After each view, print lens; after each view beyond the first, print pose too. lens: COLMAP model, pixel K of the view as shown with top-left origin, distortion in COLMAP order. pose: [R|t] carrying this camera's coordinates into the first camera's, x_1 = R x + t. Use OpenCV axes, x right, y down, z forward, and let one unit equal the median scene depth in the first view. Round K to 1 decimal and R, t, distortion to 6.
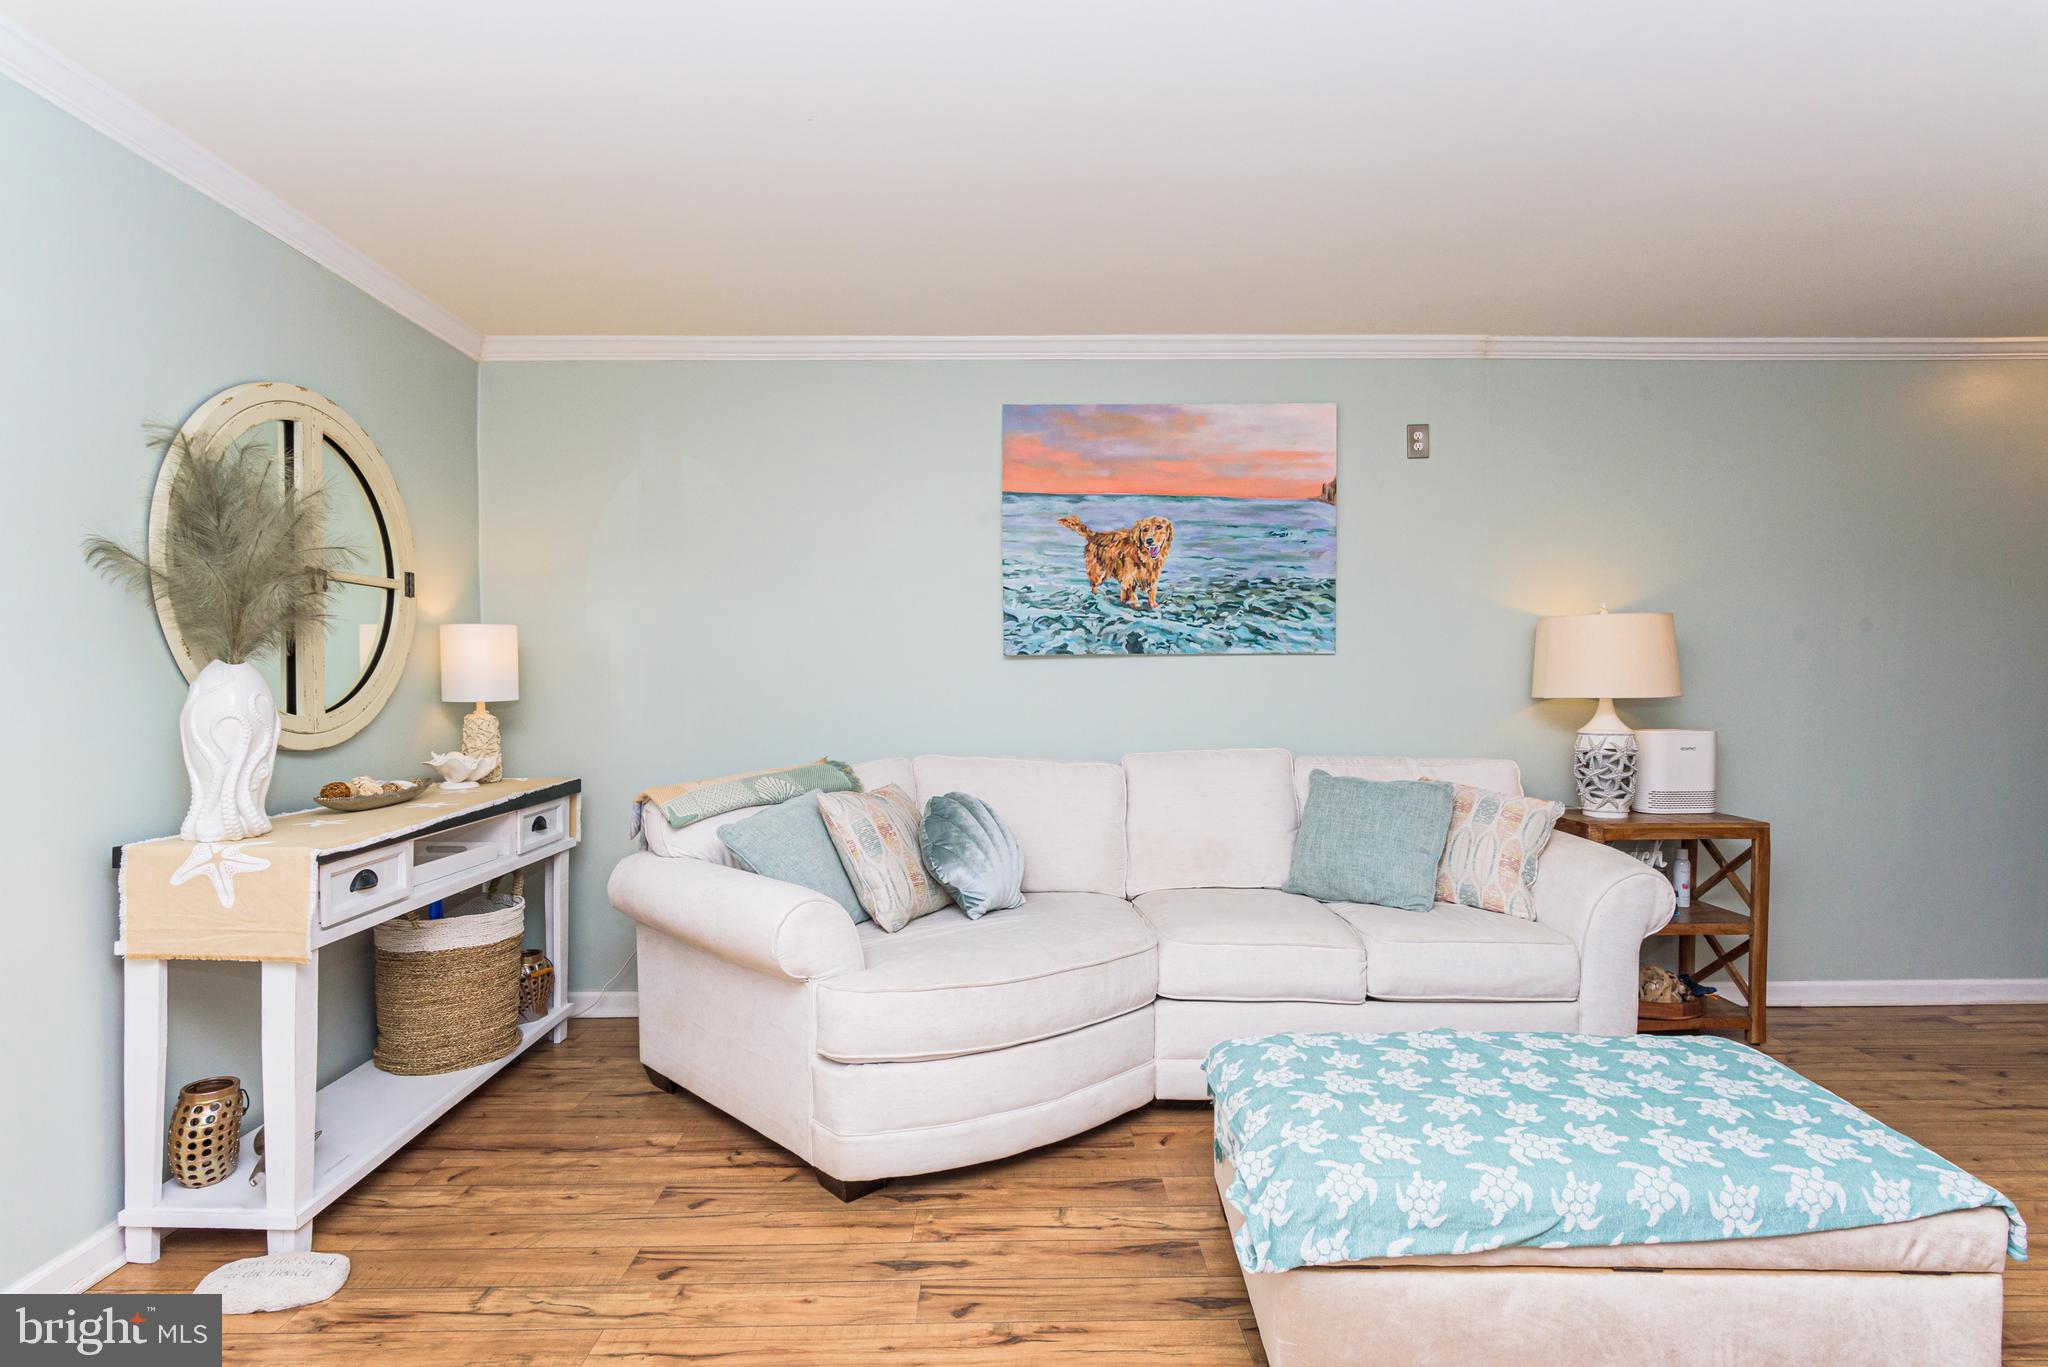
lens RADIAL K [[1014.6, 0, 1018.8], [0, 1014.6, 692.5], [0, 0, 1]] dist [0.001959, -0.000986]
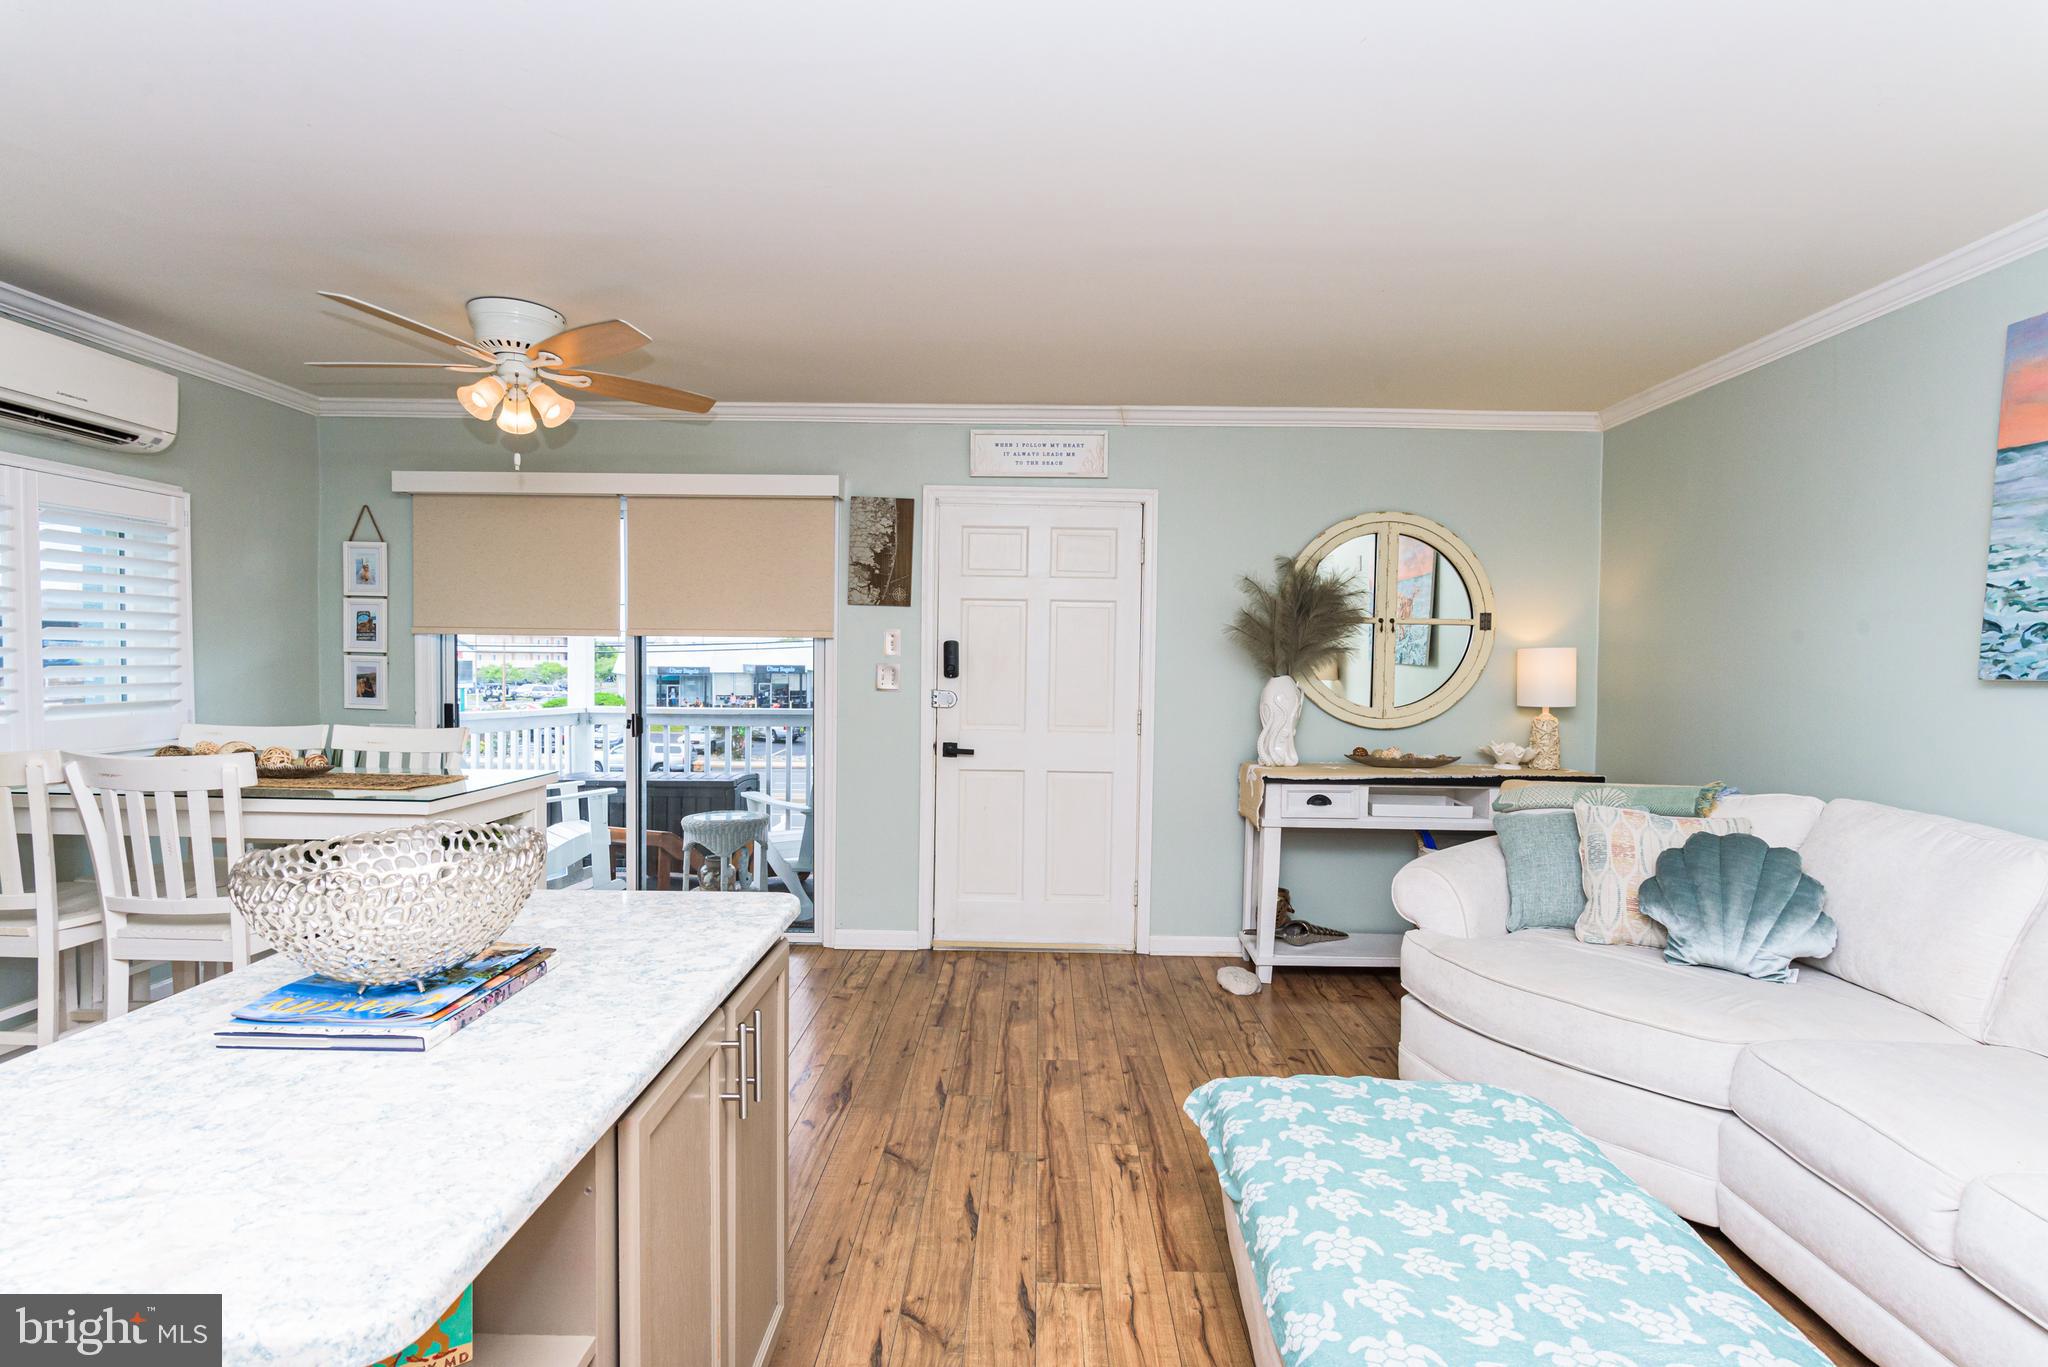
lens RADIAL K [[1014.6, 0, 1019.5], [0, 1014.6, 686.3], [0, 0, 1]] dist [0.001959, -0.000986]
pose [[-0.034677, 0.030320, -0.998939, 0.727269], [-0.030600, 0.999039, 0.031385, -0.033419], [0.998930, 0.031656, -0.033715, 0.342616]]
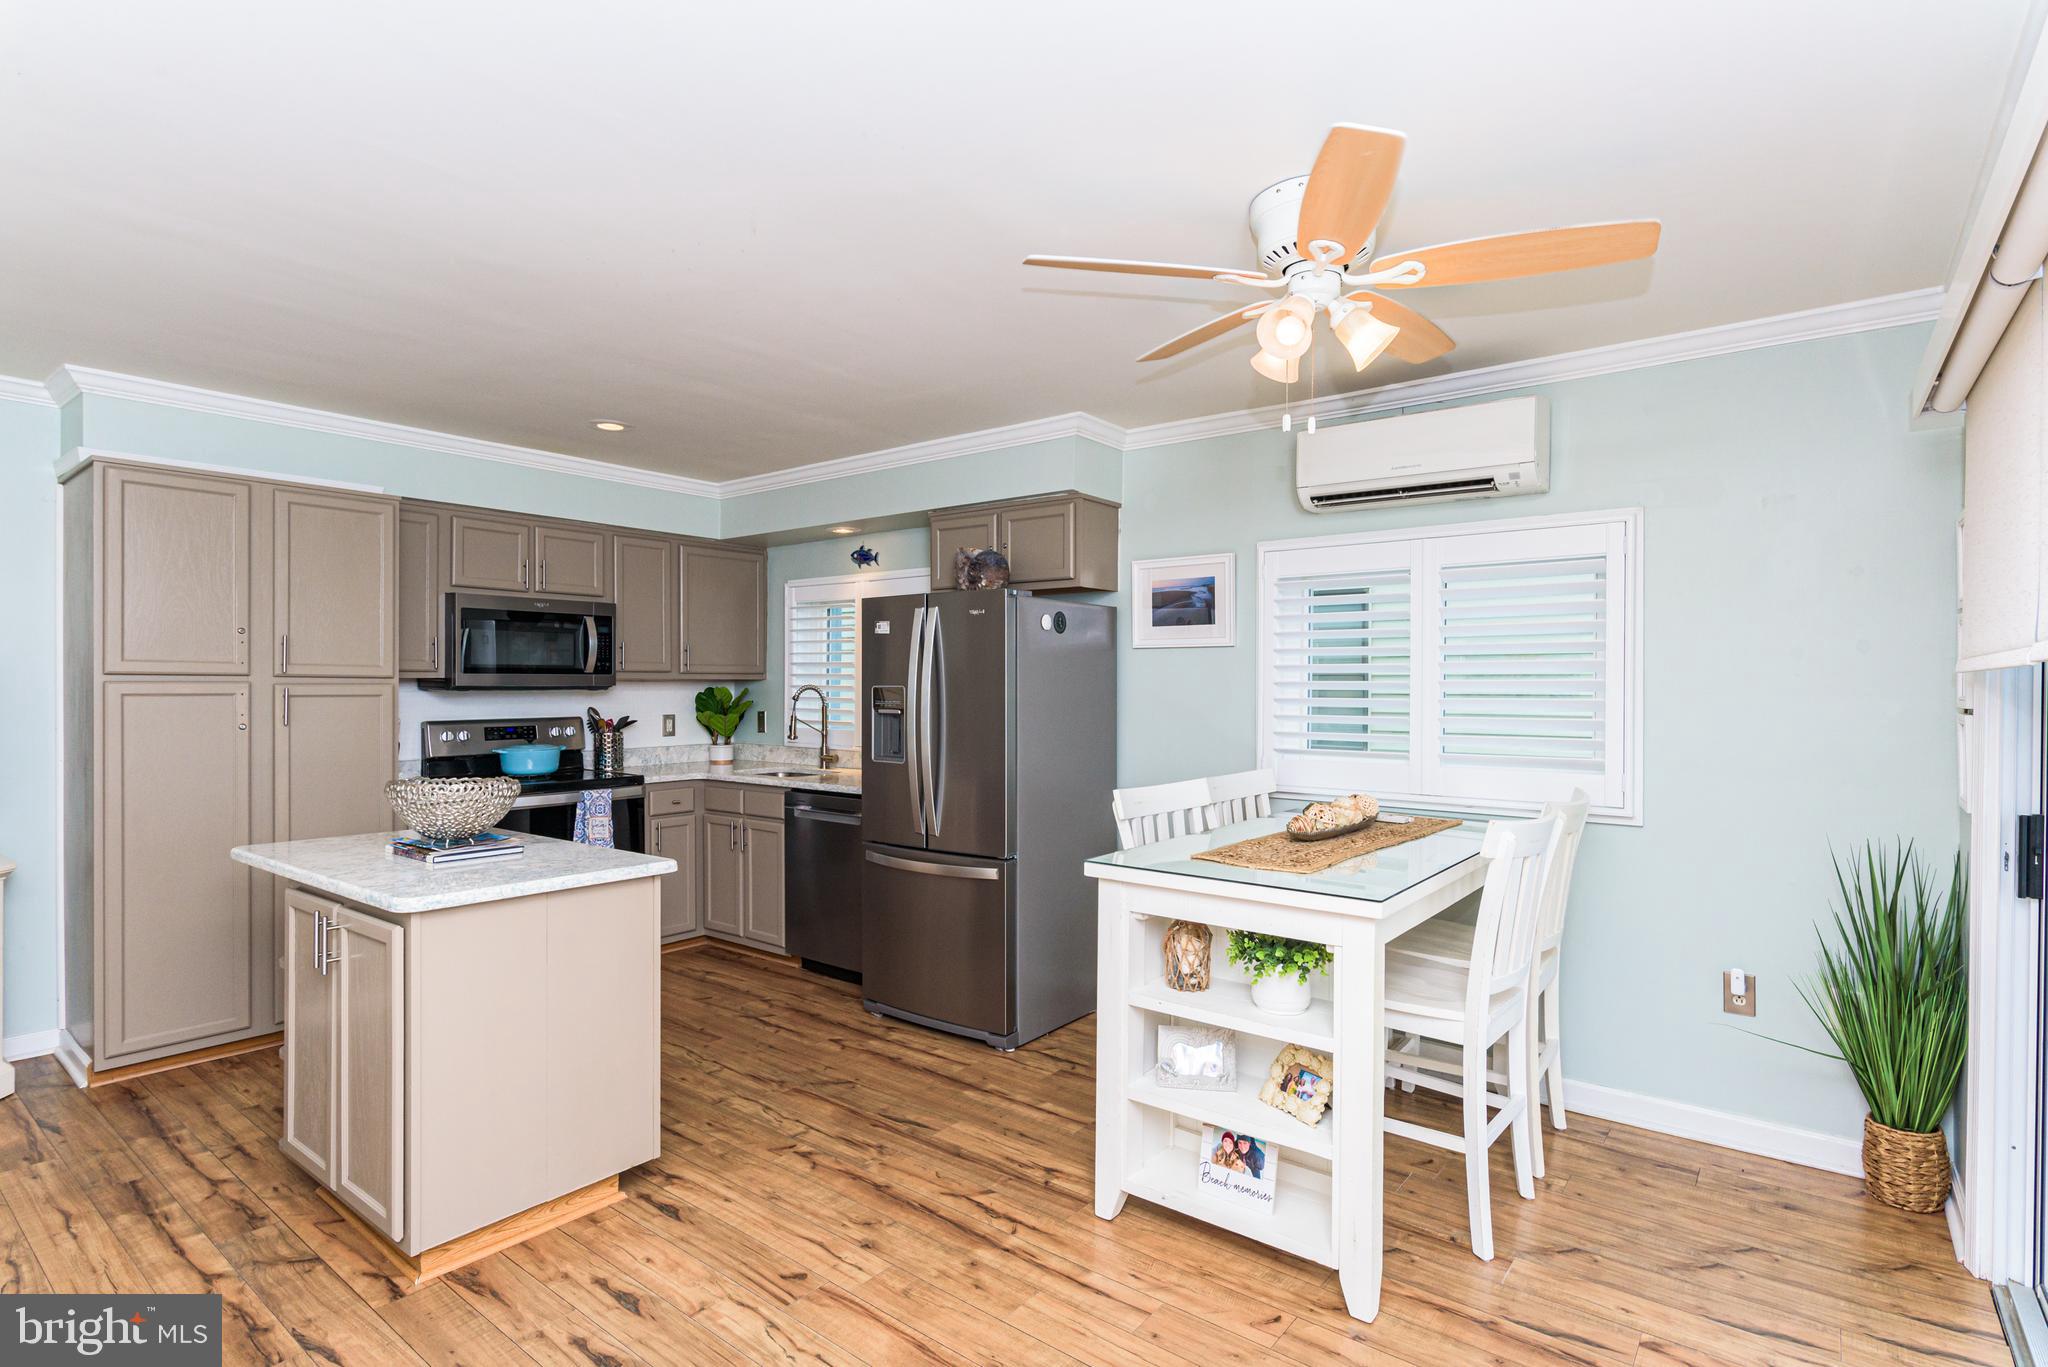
lens RADIAL K [[1014.6, 0, 1024.6], [0, 1014.6, 687.5], [0, 0, 1]] dist [0.001959, -0.000986]
pose [[-0.776522, -0.005018, 0.630070, -0.441163], [0.007690, 0.999818, 0.017440, -0.042992], [-0.630043, 0.018387, -0.776343, 0.450384]]
